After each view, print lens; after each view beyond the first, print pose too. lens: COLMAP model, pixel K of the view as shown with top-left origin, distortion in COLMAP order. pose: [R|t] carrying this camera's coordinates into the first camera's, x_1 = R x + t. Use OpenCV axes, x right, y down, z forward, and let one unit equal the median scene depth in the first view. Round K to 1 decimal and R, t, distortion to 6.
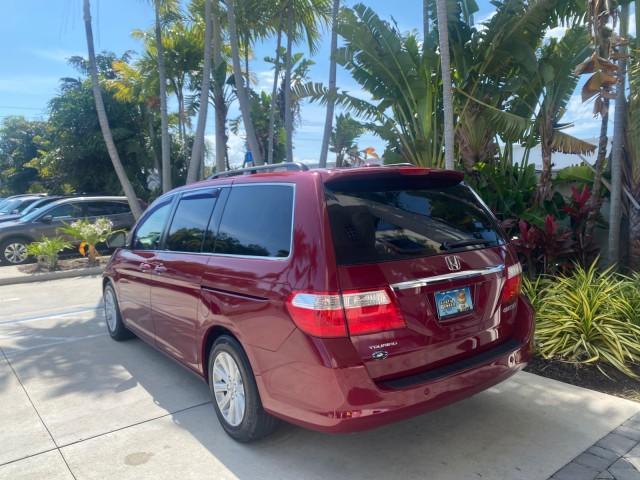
lens RADIAL K [[495.4, 0, 318.7], [0, 495.4, 239.4], [0, 0, 1]] dist [0.031059, -0.034947]
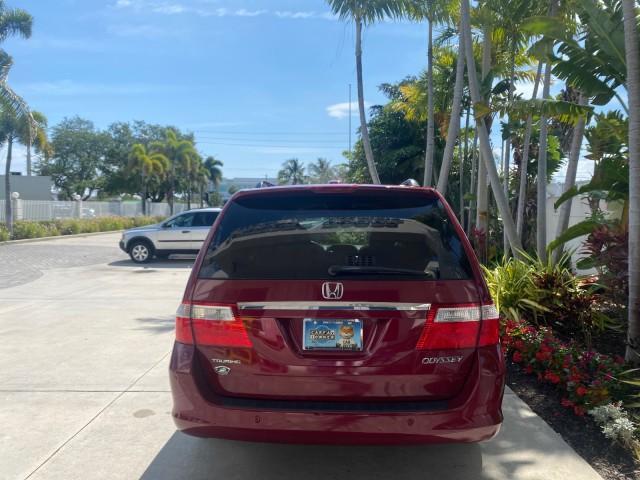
lens RADIAL K [[495.4, 0, 319.2], [0, 495.4, 236.8], [0, 0, 1]] dist [0.031059, -0.034947]
pose [[0.767498, 0.052287, -0.638916, 0.482565], [-0.070313, 0.997521, -0.002829, -0.027078], [0.637184, 0.047095, 0.769272, 0.169987]]
